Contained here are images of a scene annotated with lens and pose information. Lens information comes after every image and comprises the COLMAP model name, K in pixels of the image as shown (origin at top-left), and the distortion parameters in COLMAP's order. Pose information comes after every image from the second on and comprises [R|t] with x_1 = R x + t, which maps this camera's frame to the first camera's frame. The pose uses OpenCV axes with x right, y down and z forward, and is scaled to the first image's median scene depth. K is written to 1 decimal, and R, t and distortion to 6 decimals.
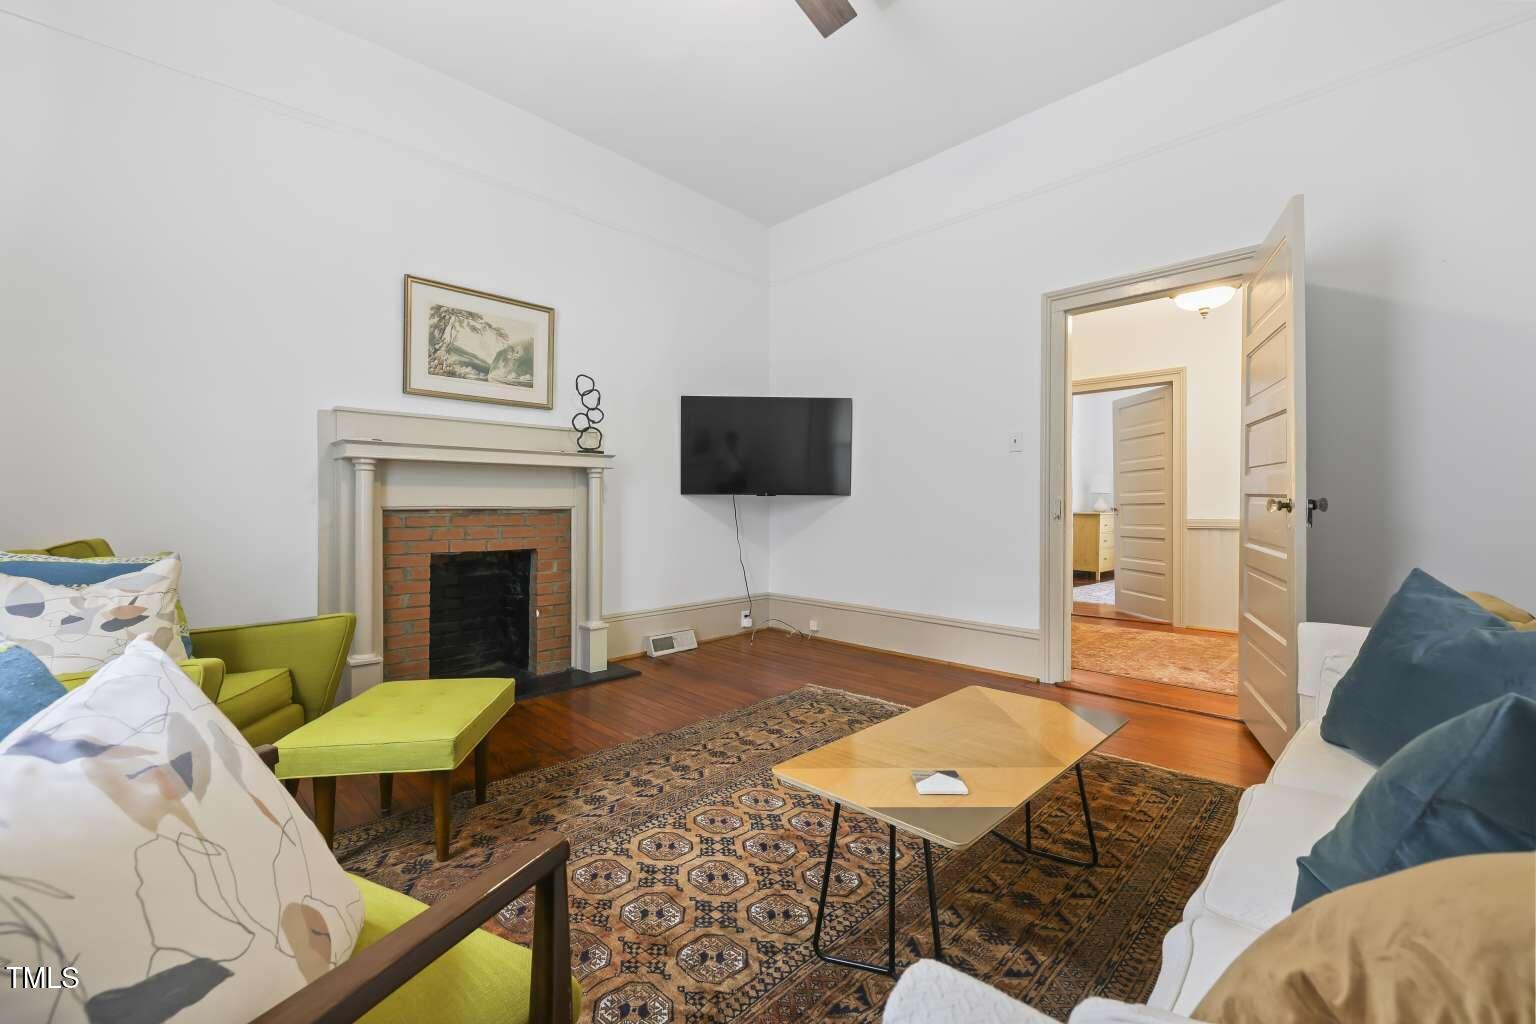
lens RADIAL K [[640.2, 0, 769.5], [0, 640.2, 505.8], [0, 0, 1]] dist [0.000326, -0.000787]
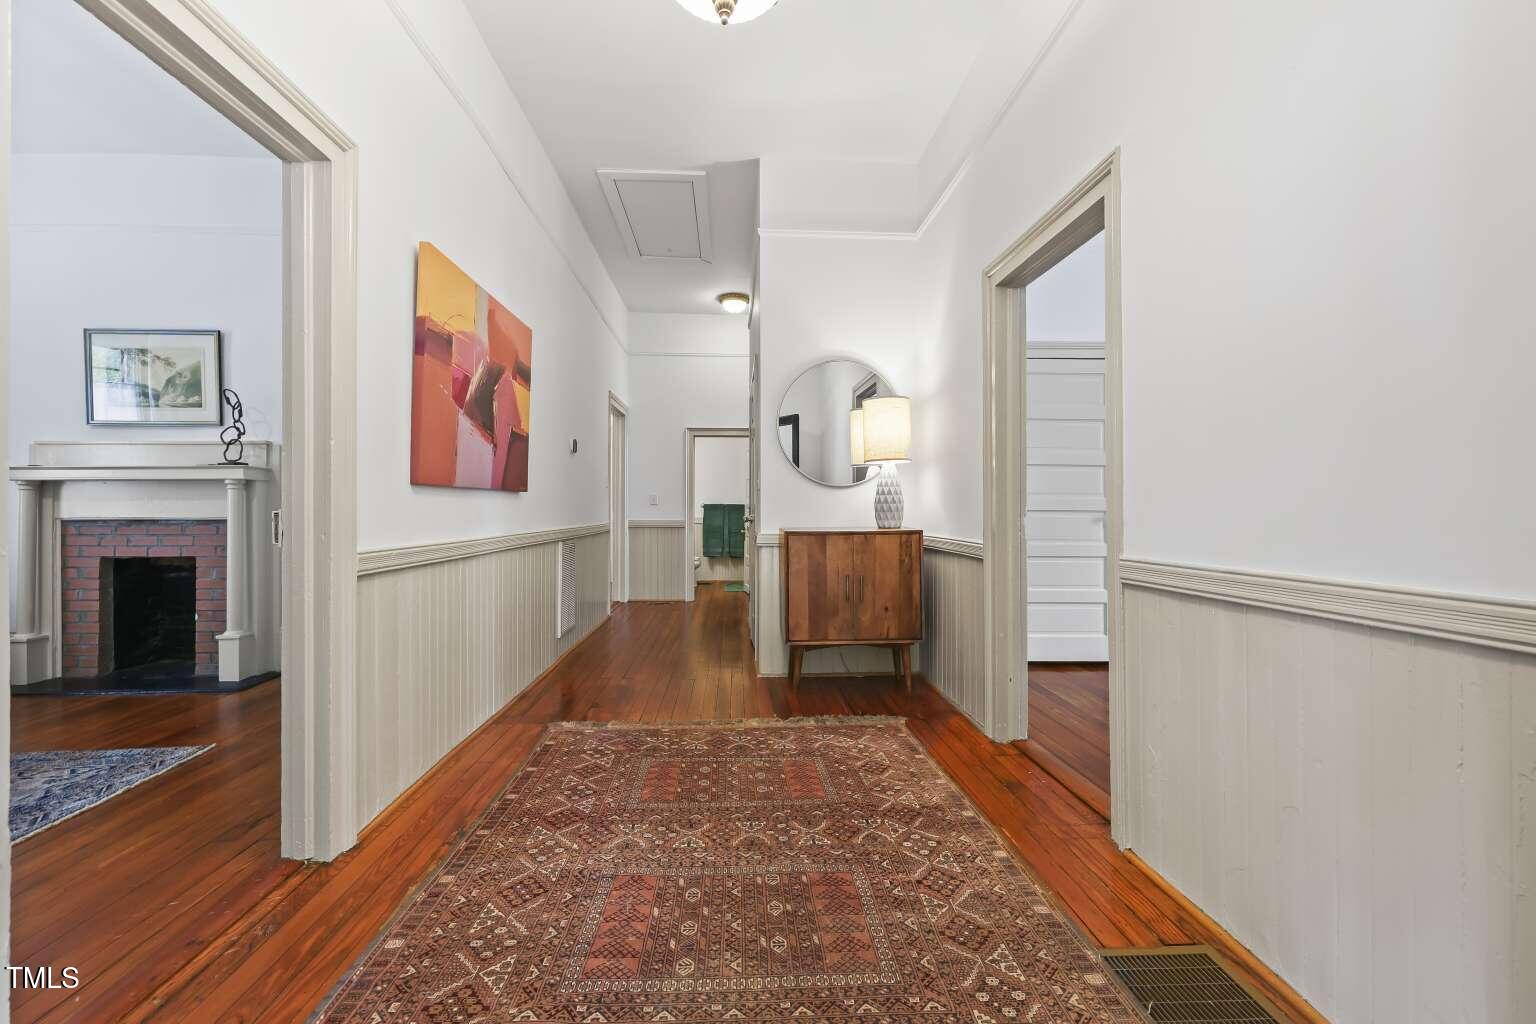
lens RADIAL K [[640.2, 0, 768.0], [0, 640.2, 504.5], [0, 0, 1]] dist [0.000326, -0.000787]
pose [[0.743962, -0.004596, -0.668206, 1.131299], [0.004009, 0.999989, -0.002415, -0.014901], [0.668210, -0.000883, 0.743972, 0.889094]]
